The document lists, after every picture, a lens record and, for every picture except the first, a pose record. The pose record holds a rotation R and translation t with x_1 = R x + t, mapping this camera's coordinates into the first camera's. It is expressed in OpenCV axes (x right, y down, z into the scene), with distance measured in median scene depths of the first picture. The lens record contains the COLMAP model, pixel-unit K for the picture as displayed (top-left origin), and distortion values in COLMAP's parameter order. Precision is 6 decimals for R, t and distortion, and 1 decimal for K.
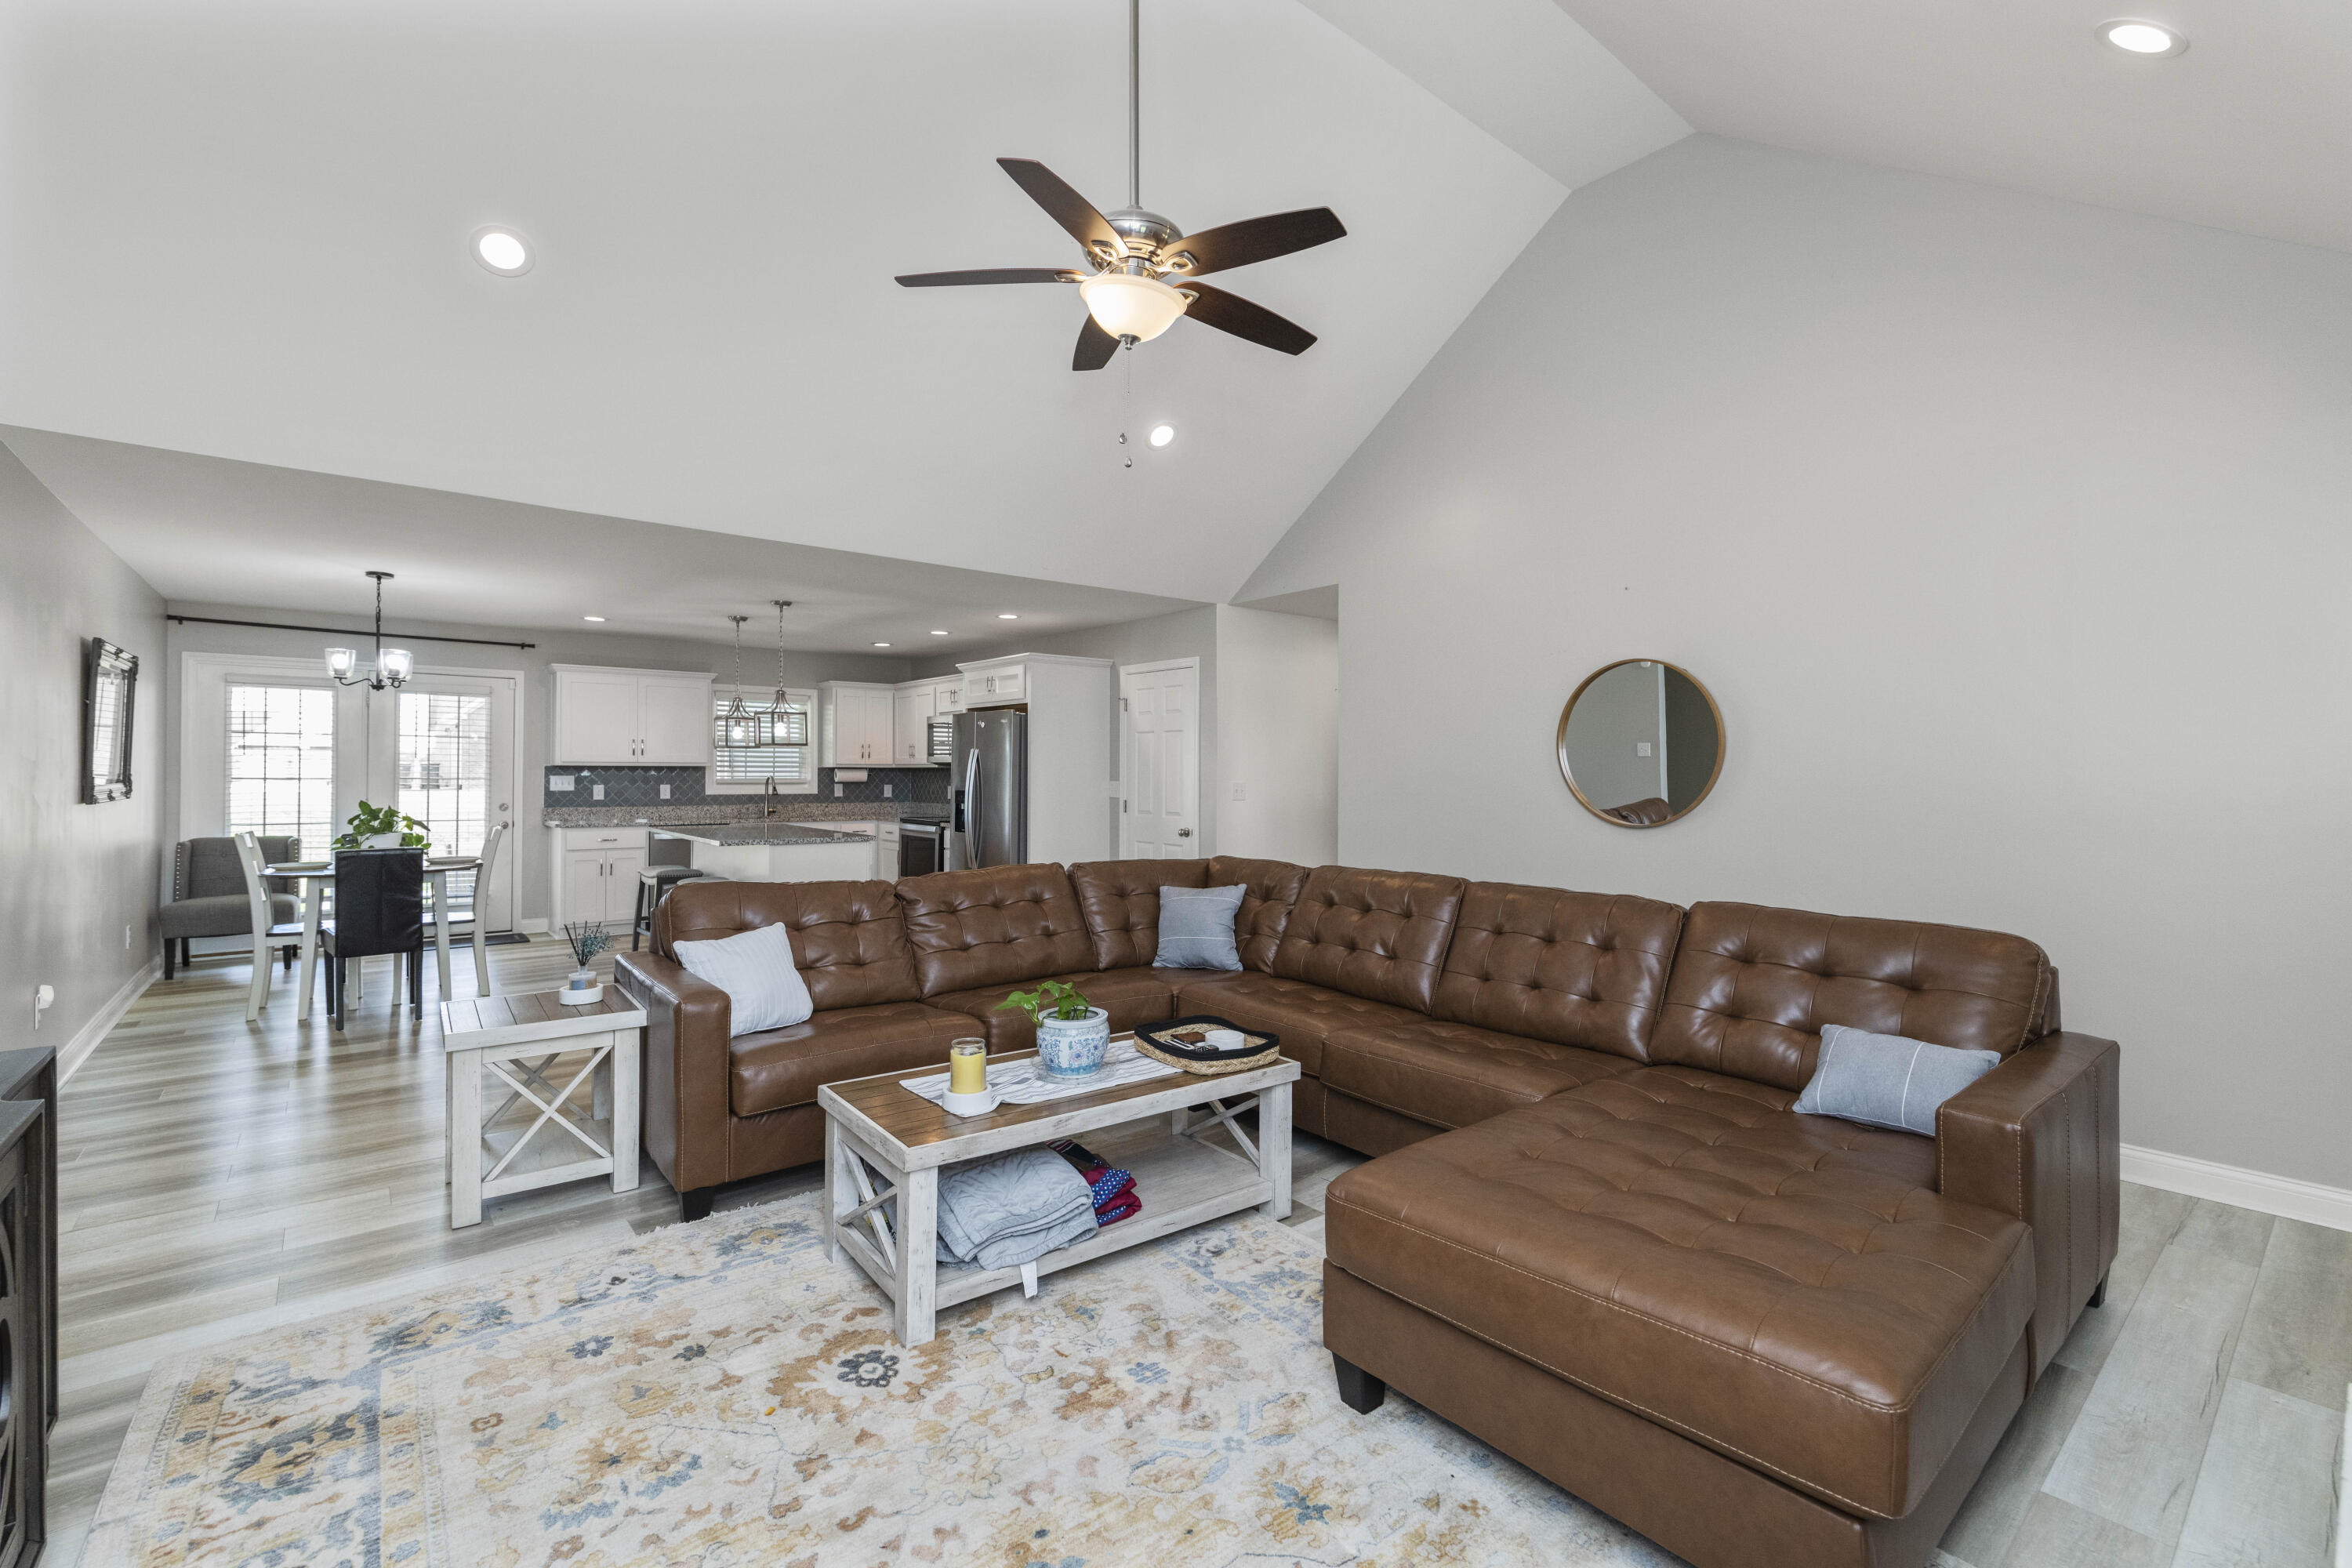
lens RADIAL K [[1022.6, 0, 1178.9], [0, 1022.6, 778.3], [0, 0, 1]] dist [0.011616, -0.000328]
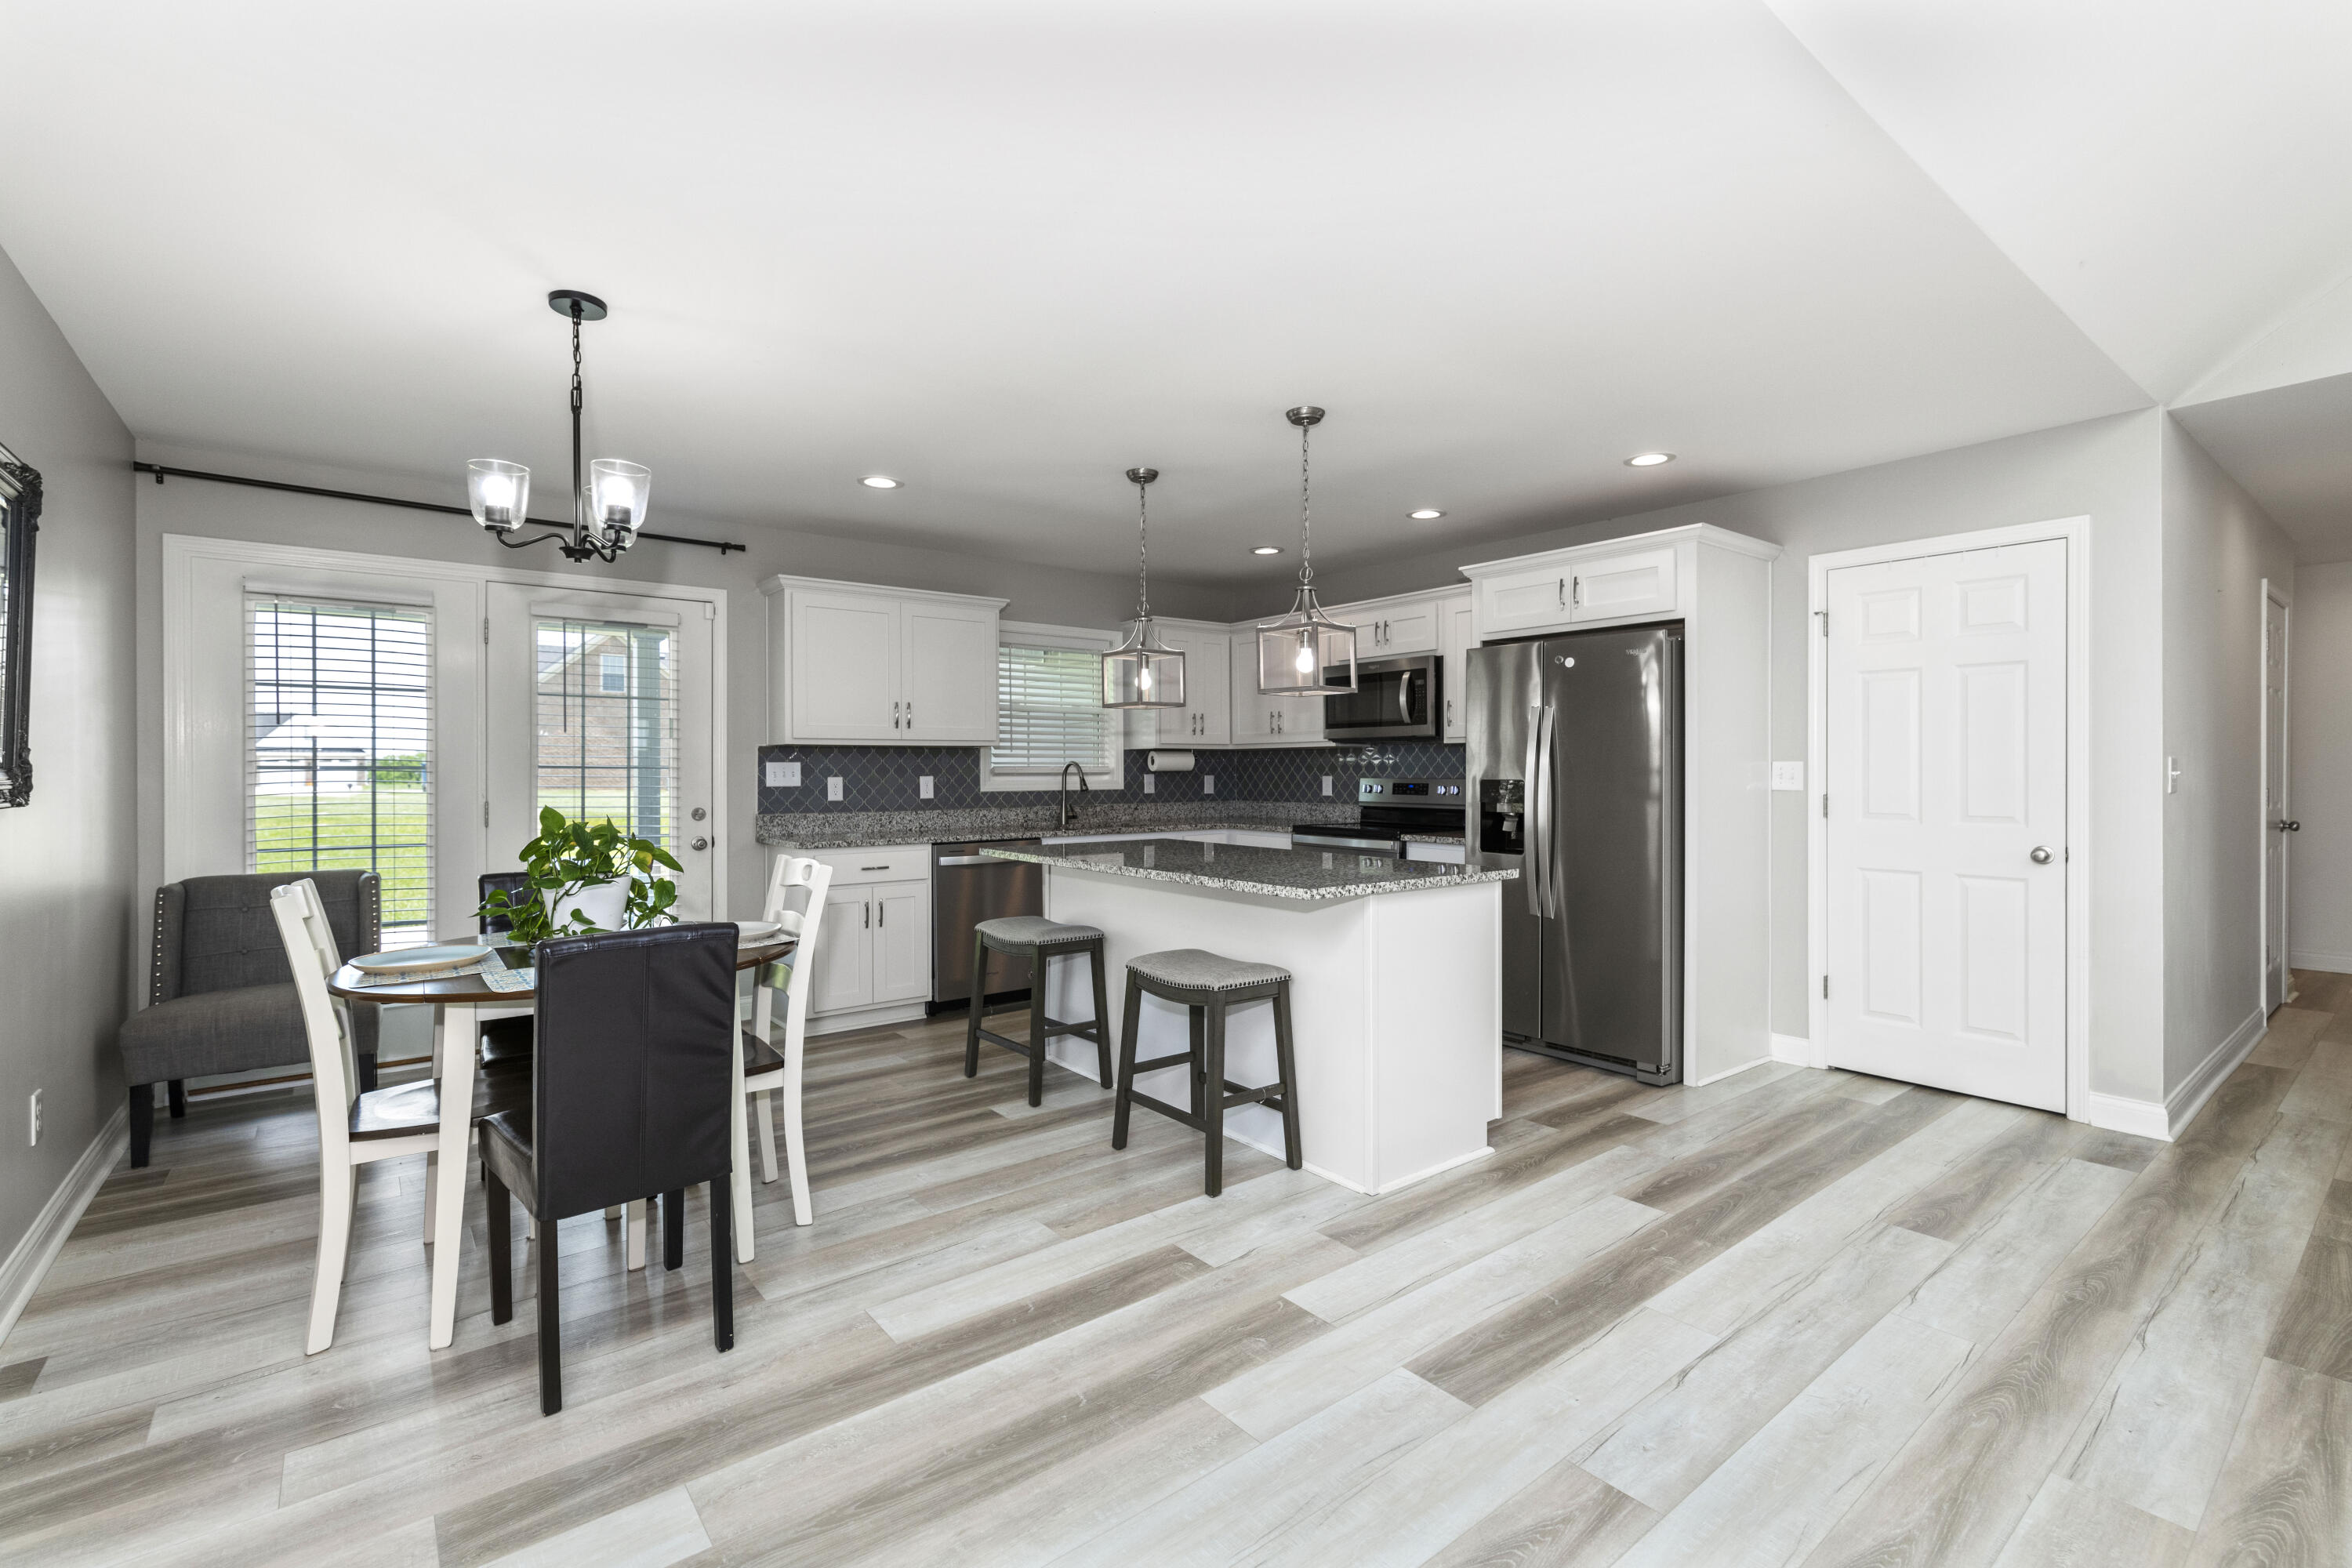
lens RADIAL K [[1022.6, 0, 1172.1], [0, 1022.6, 781.0], [0, 0, 1]] dist [0.011616, -0.000328]
pose [[0.999867, -0.007415, -0.014518, -0.360460], [0.007515, 0.999948, 0.006823, 0.006286], [0.014467, -0.006931, 0.999871, 0.390582]]
